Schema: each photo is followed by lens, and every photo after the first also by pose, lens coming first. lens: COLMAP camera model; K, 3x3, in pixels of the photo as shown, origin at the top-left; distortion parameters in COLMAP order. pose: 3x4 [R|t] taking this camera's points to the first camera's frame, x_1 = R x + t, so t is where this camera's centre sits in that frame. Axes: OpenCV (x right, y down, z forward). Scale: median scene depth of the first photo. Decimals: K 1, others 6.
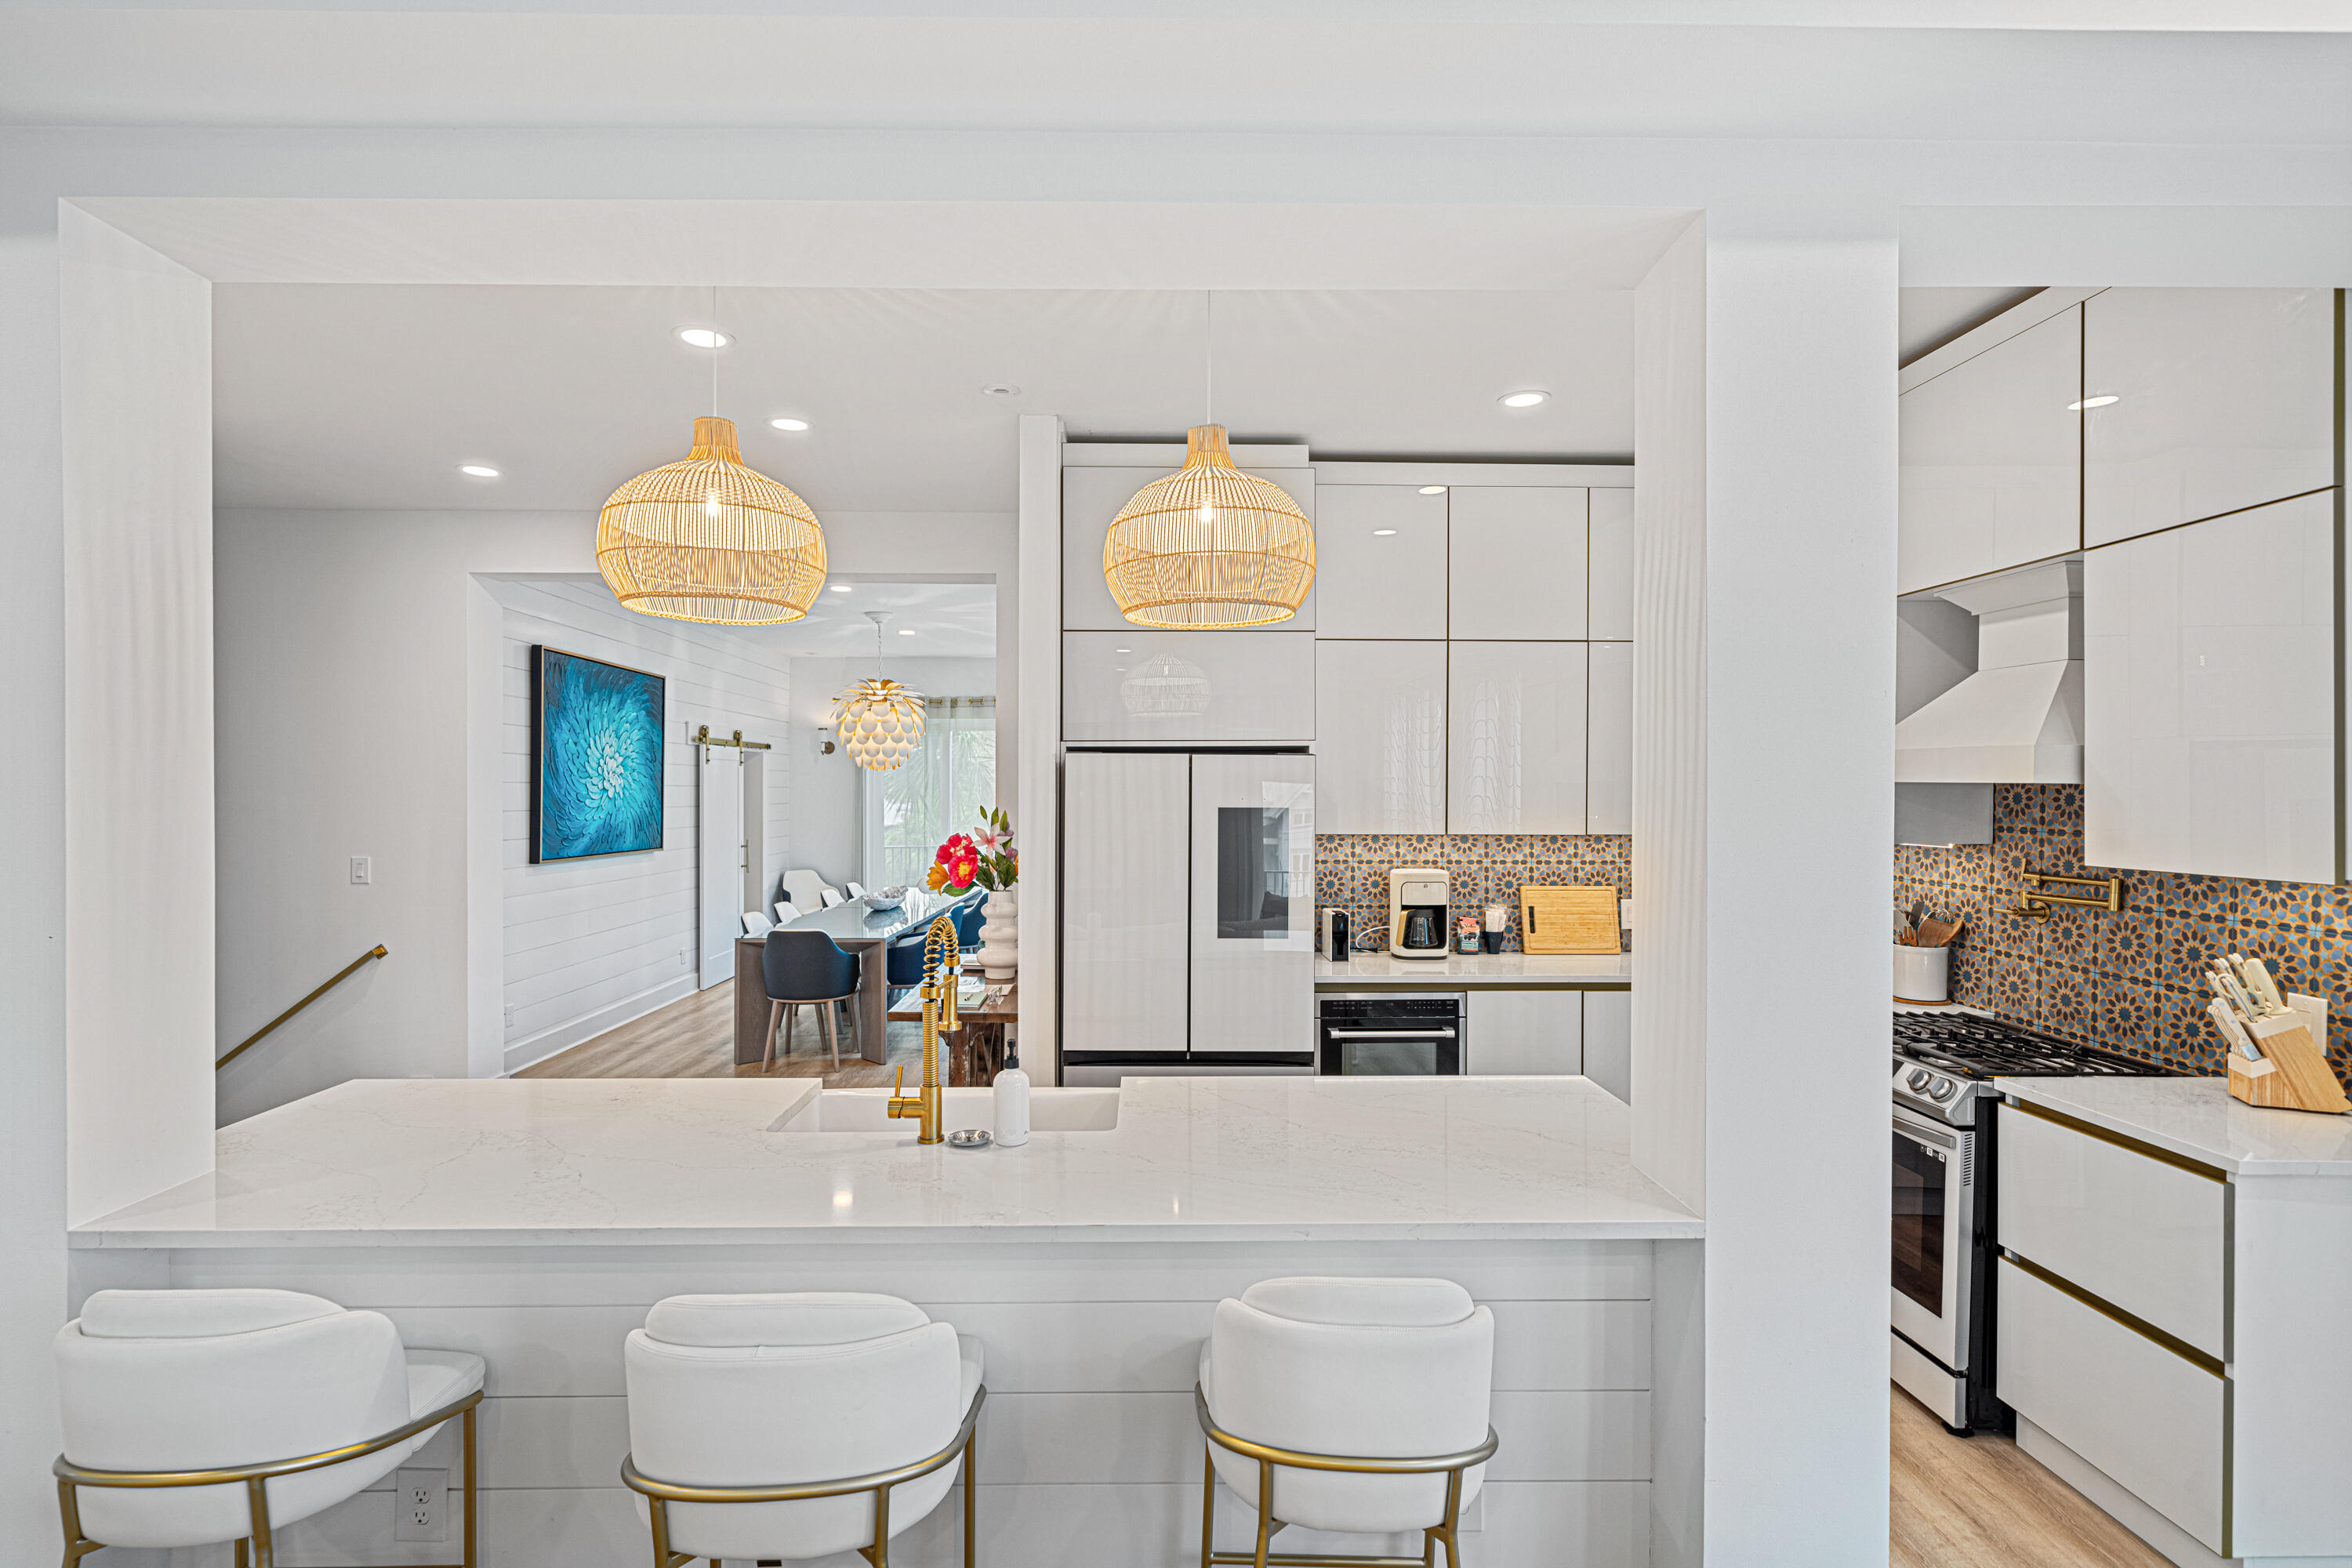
lens RADIAL K [[1114.1, 0, 1169.2], [0, 1114.1, 791.7], [0, 0, 1]] dist [-0.001438, -0.000049]
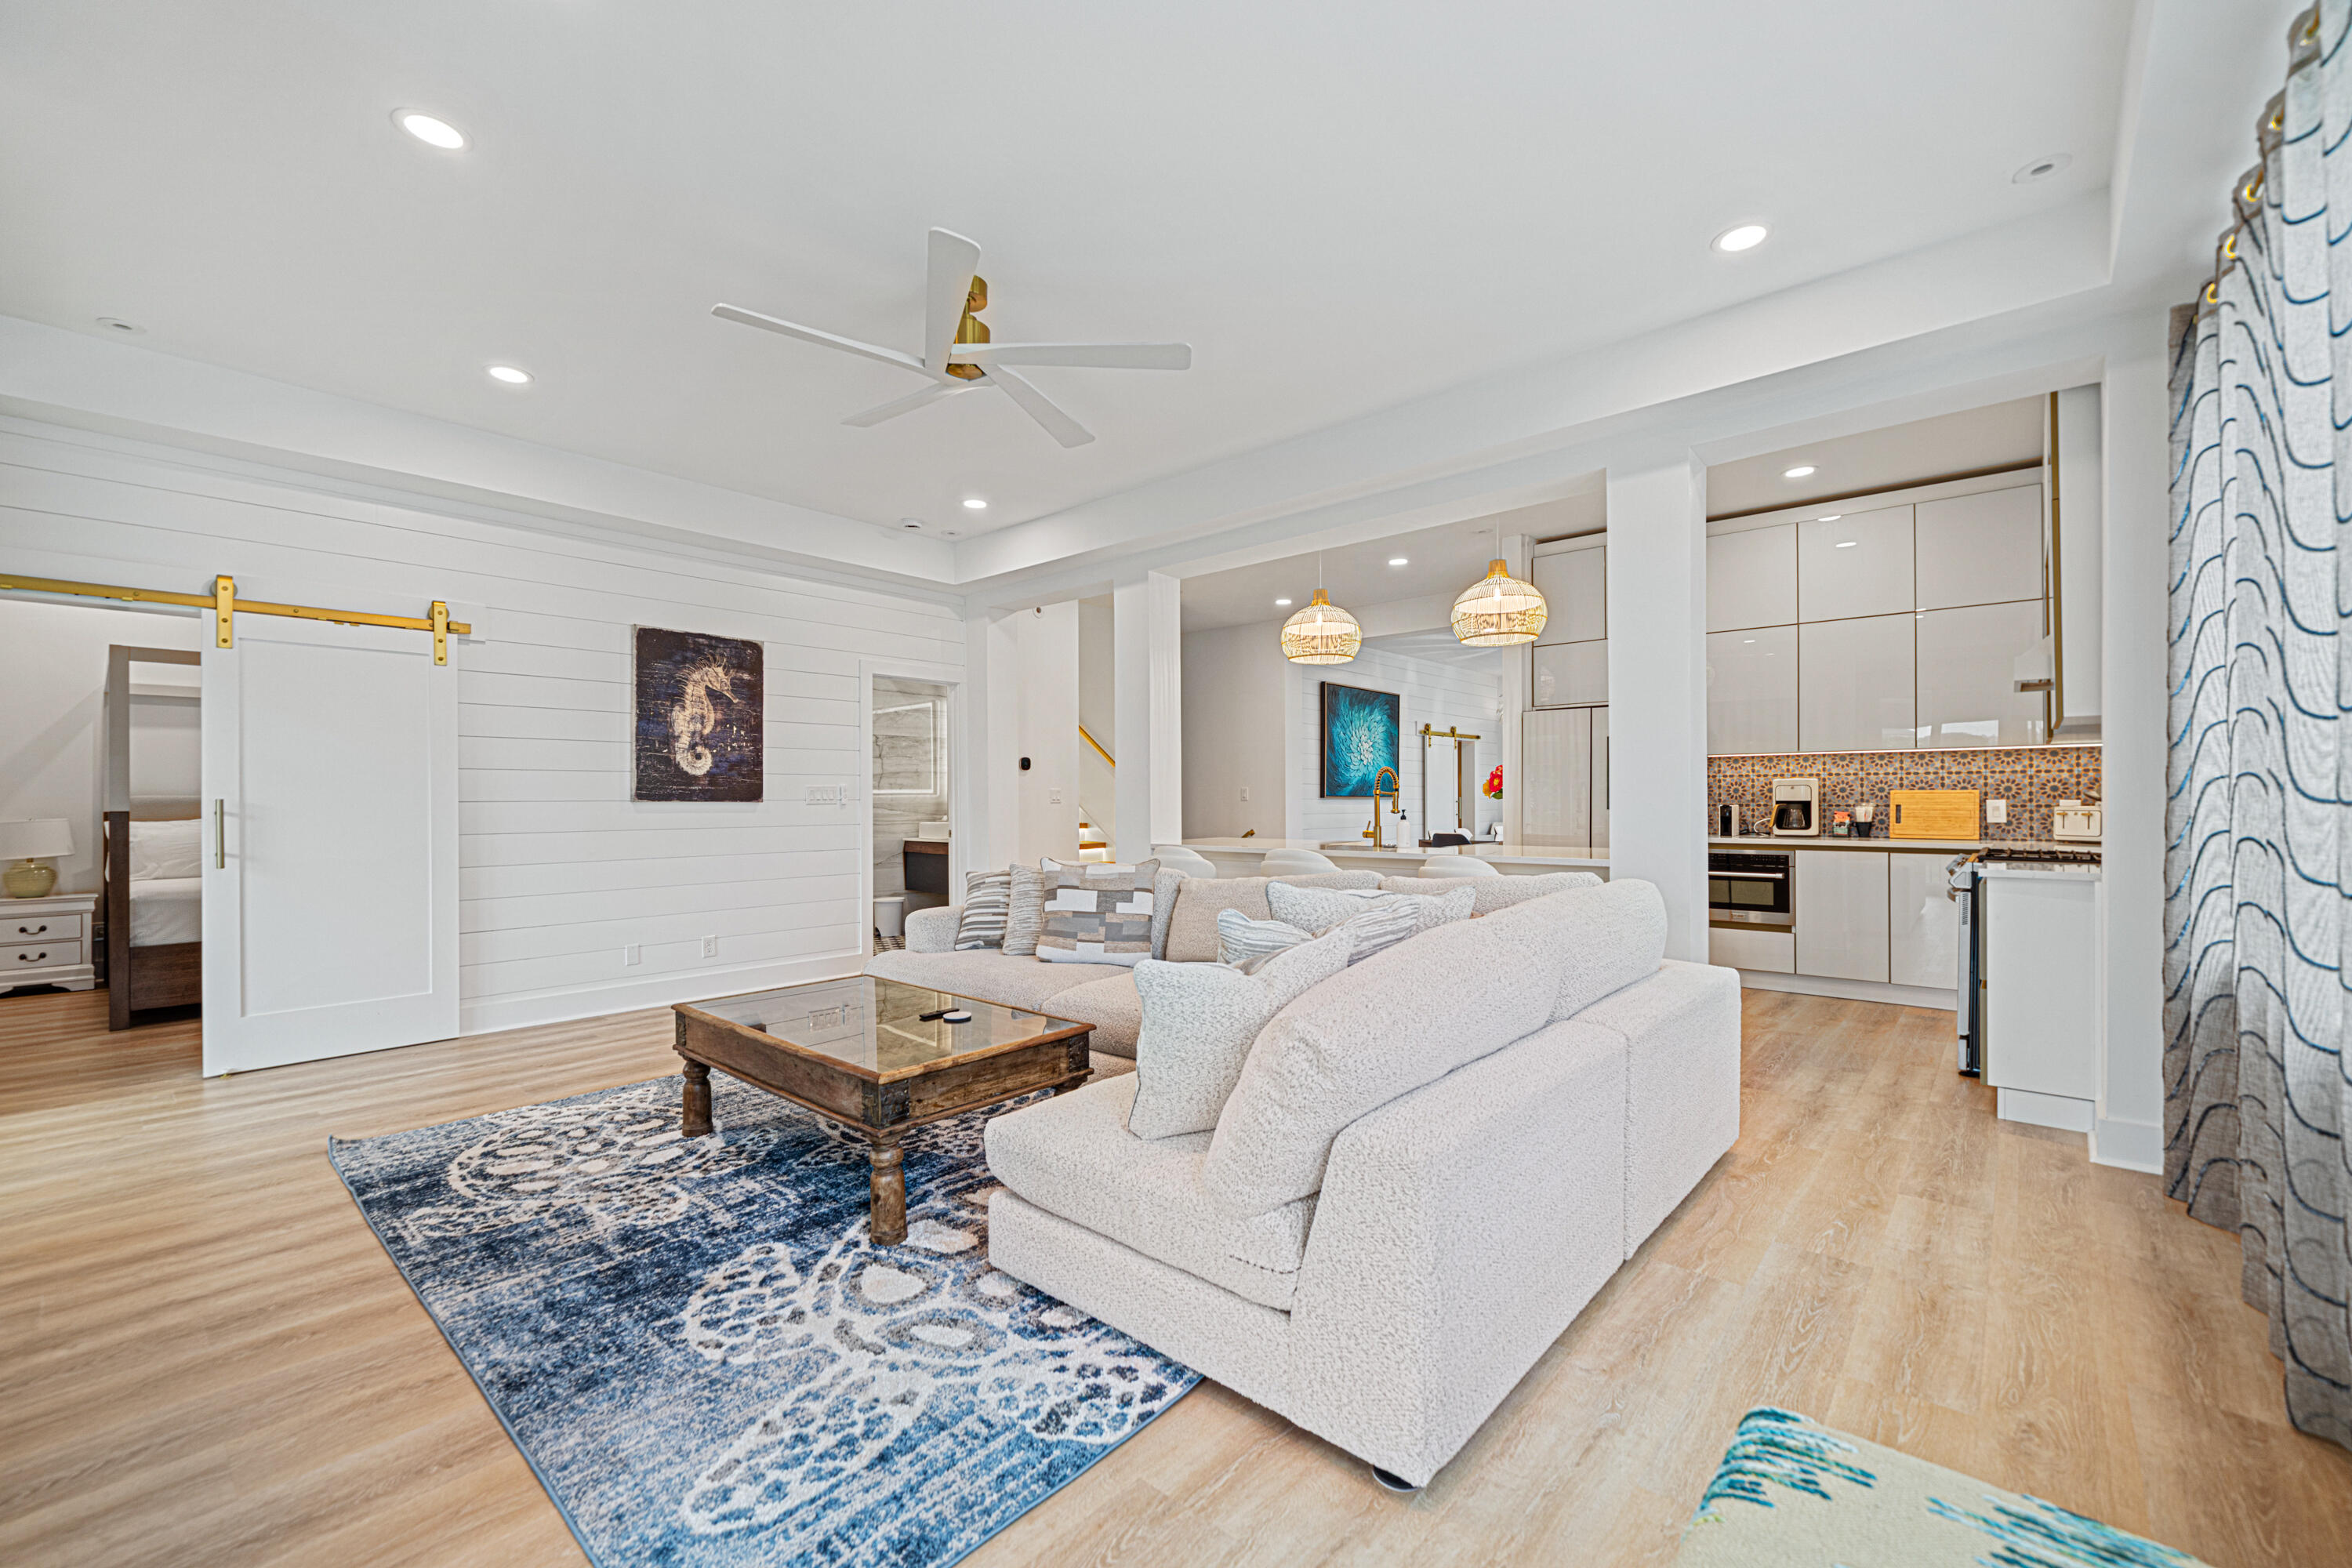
lens RADIAL K [[963.8, 0, 1171.3], [0, 963.8, 793.6], [0, 0, 1]] dist [0.000204, 0.000097]
pose [[0.733174, -0.009532, -0.679974, 0.588742], [0.006880, 0.999955, -0.006599, 0.111730], [0.680006, 0.000160, 0.733207, -0.621188]]
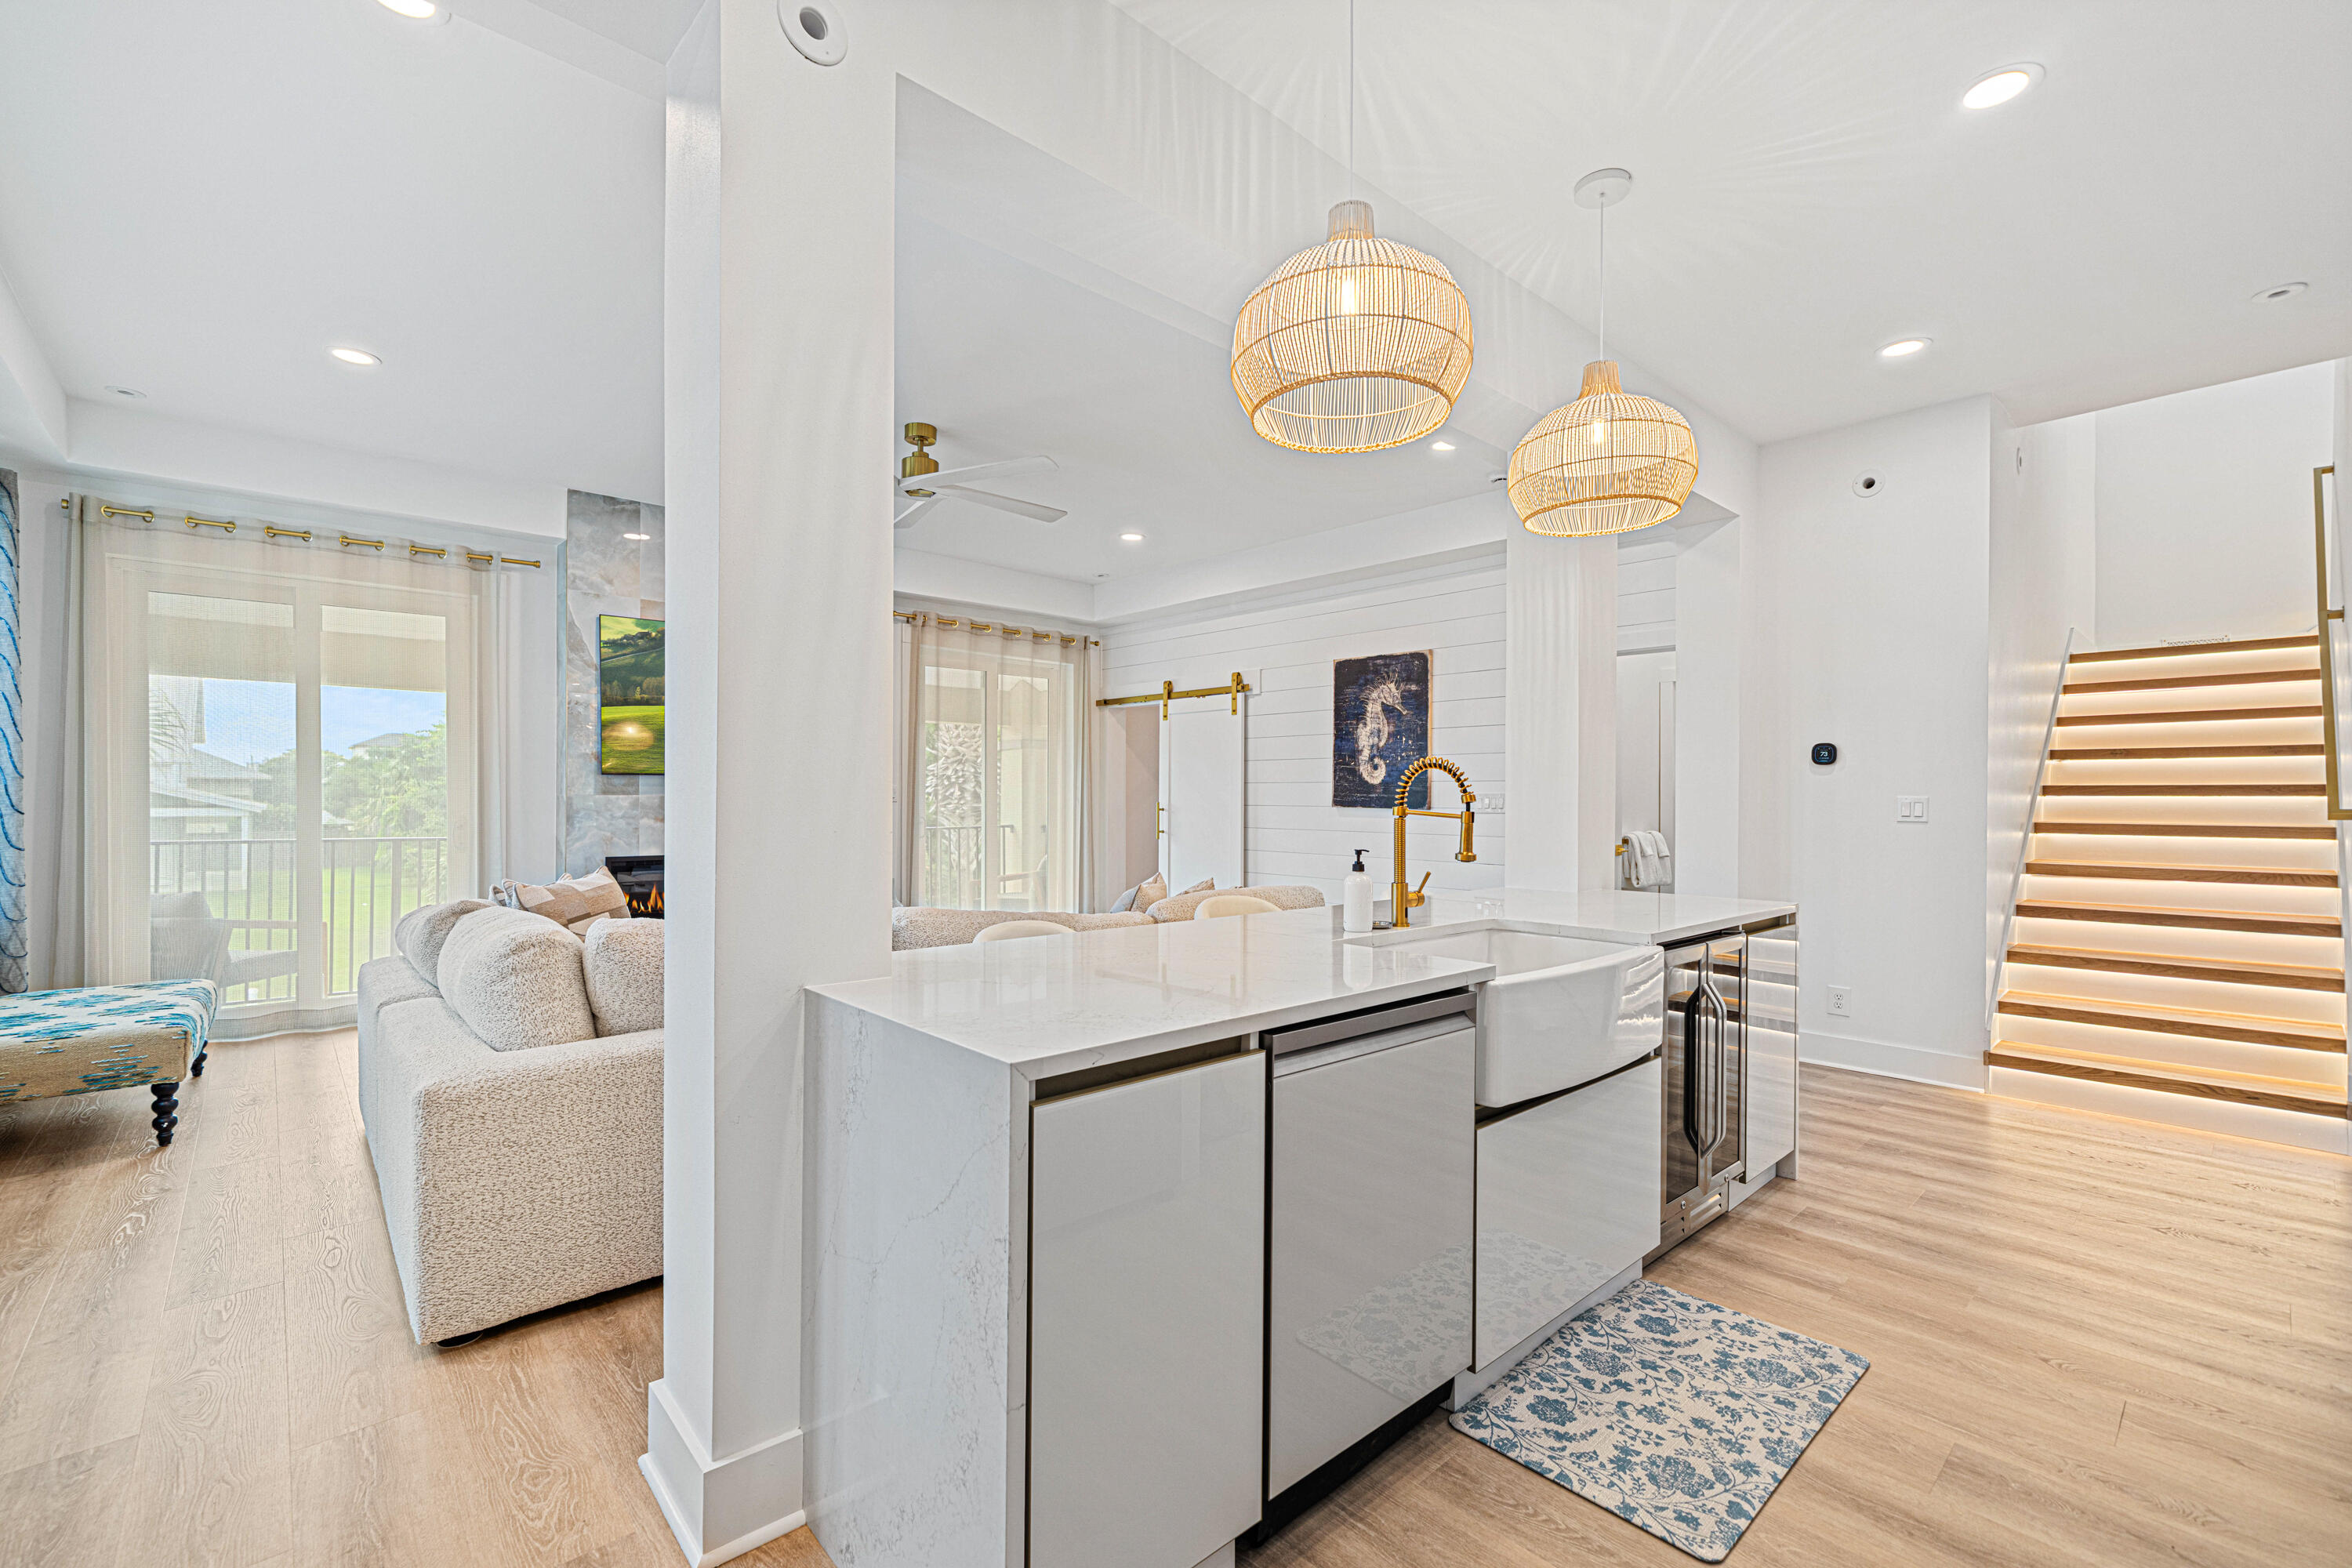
lens RADIAL K [[995.1, 0, 1171.3], [0, 995.1, 795.1], [0, 0, 1]] dist [-0.000519, -0.000308]
pose [[-0.756262, -0.006870, -0.654233, 0.426586], [-0.007793, 0.999969, -0.001492, 0.093475], [0.654222, 0.003970, -0.756292, 0.973781]]
